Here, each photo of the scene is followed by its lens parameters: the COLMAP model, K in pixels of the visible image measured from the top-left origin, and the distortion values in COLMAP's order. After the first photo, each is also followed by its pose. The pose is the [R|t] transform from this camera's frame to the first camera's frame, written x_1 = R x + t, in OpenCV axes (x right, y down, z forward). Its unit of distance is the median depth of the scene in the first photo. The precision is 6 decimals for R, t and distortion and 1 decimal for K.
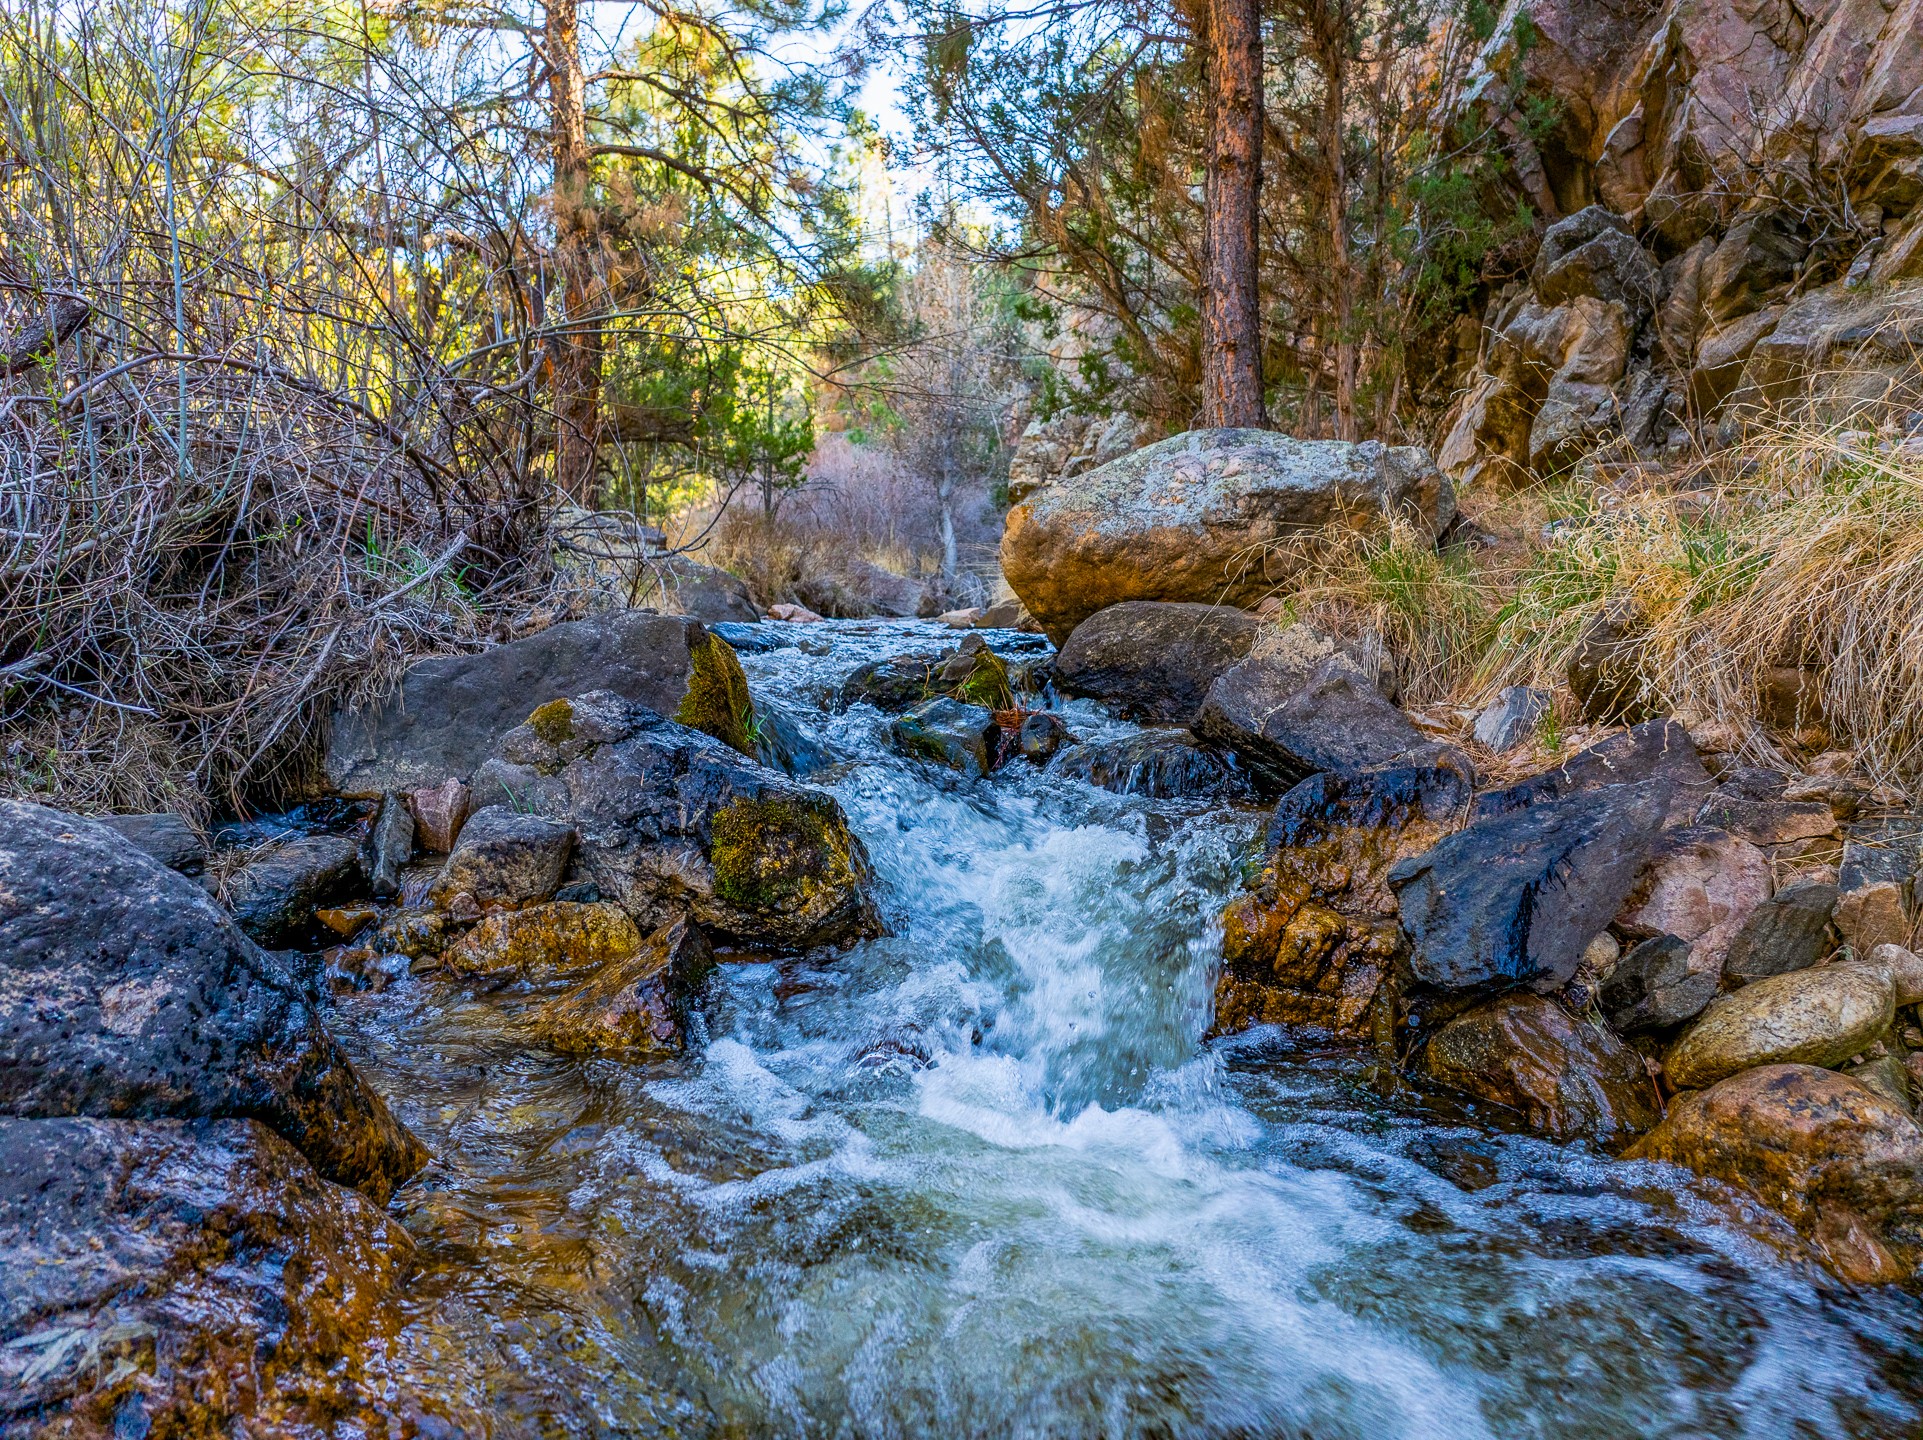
lens RADIAL K [[1345.2, 0, 964.2], [0, 1345.2, 722.4], [0, 0, 1]] dist [-0.005420, -0.001314]
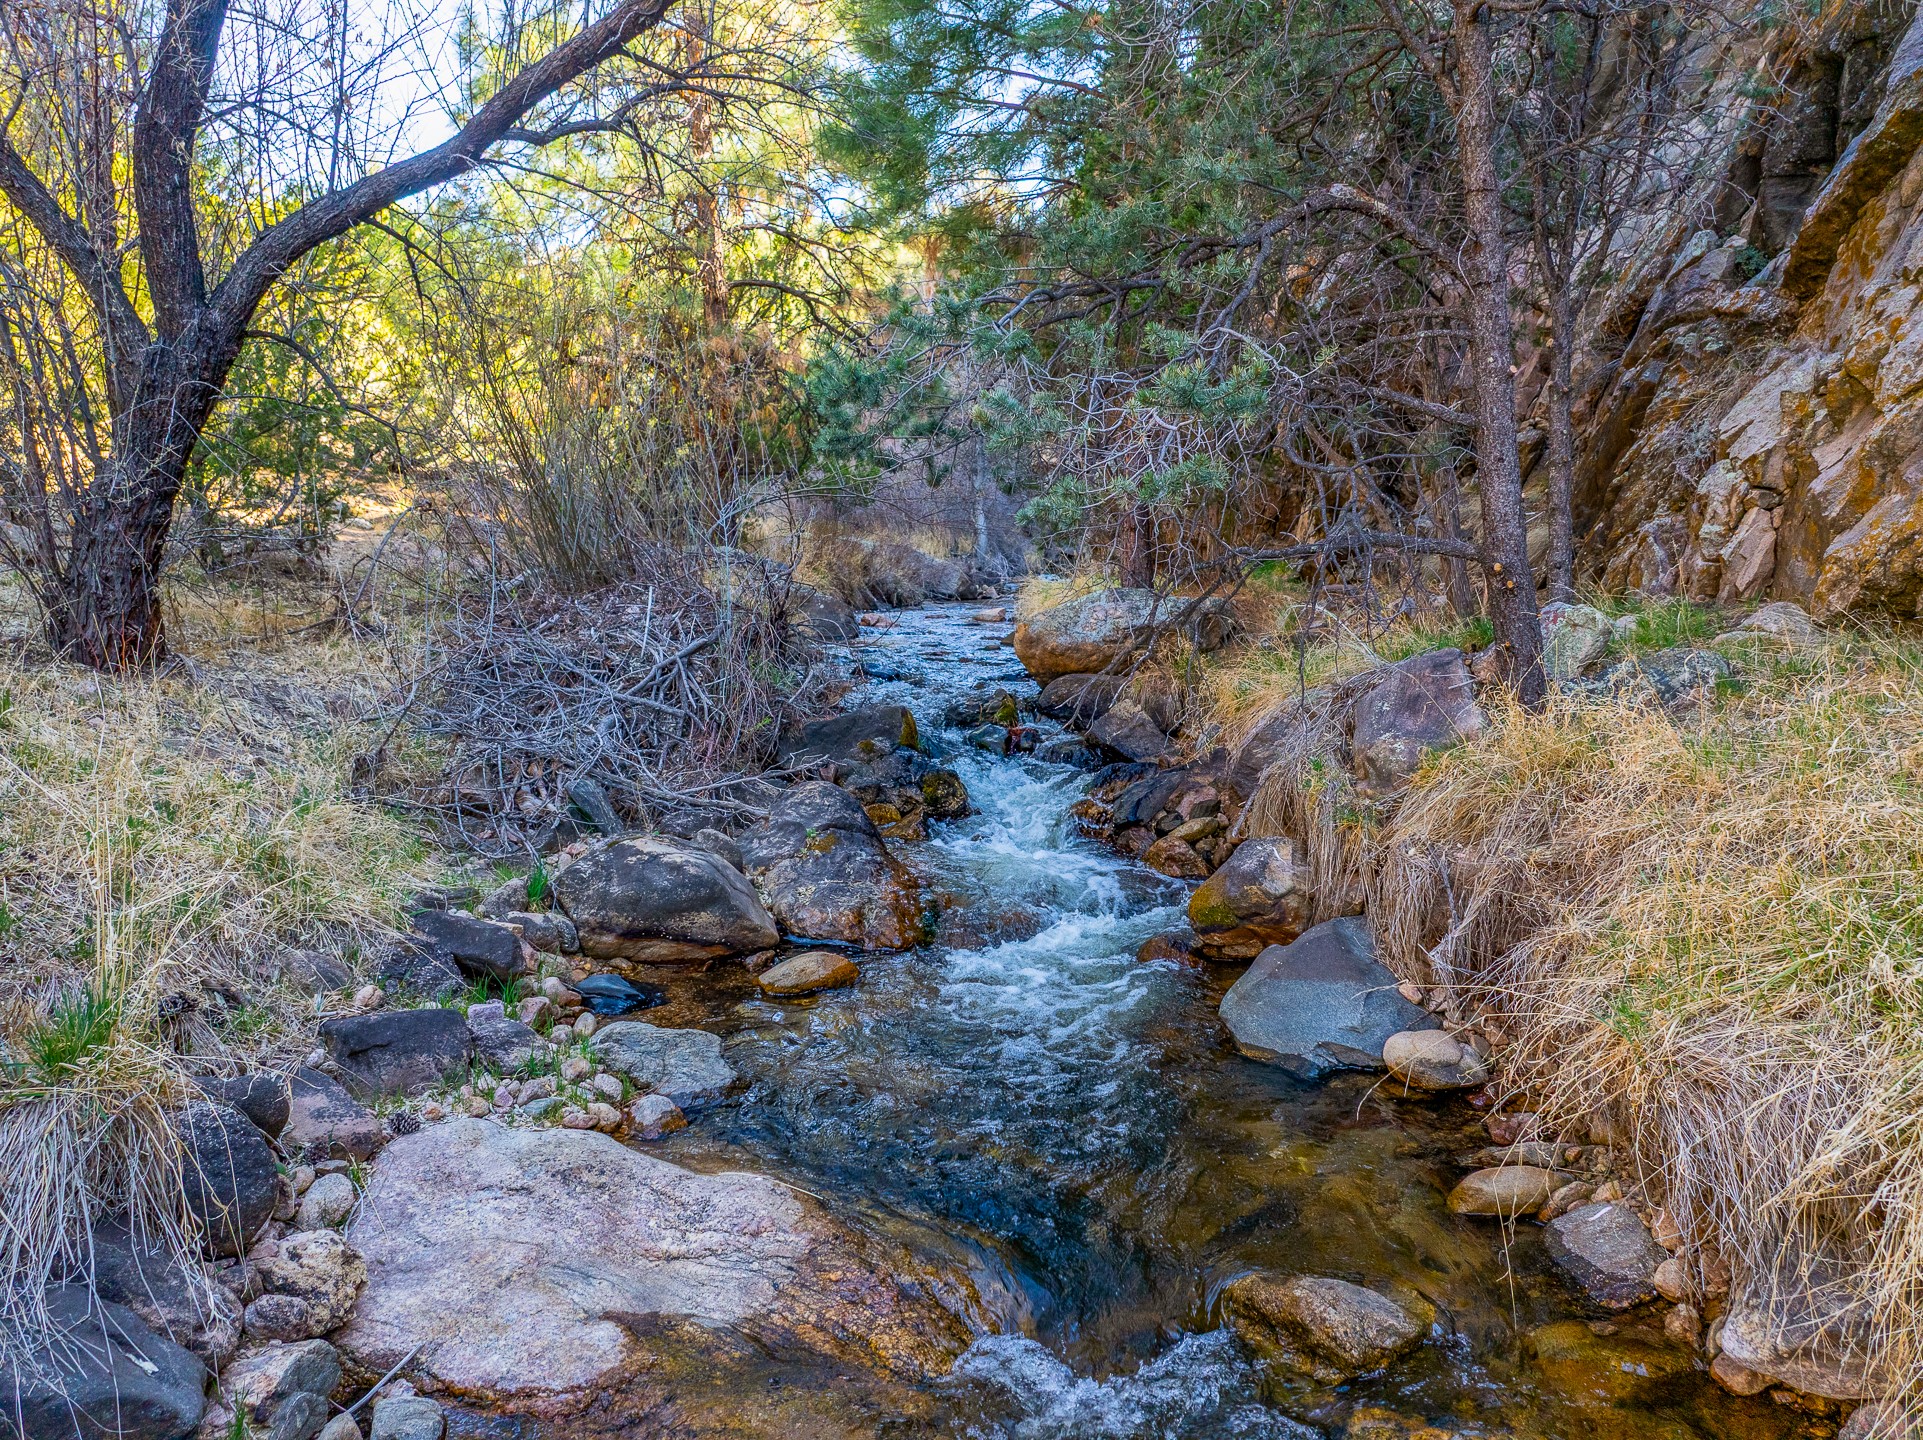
lens RADIAL K [[1345.2, 0, 960.6], [0, 1345.2, 718.5], [0, 0, 1]] dist [-0.005420, -0.001314]
pose [[0.999737, 0.001265, -0.022893, -0.011431], [-0.000003, 0.998484, 0.055045, -0.167802], [0.022928, -0.055031, 0.998221, -1.485166]]
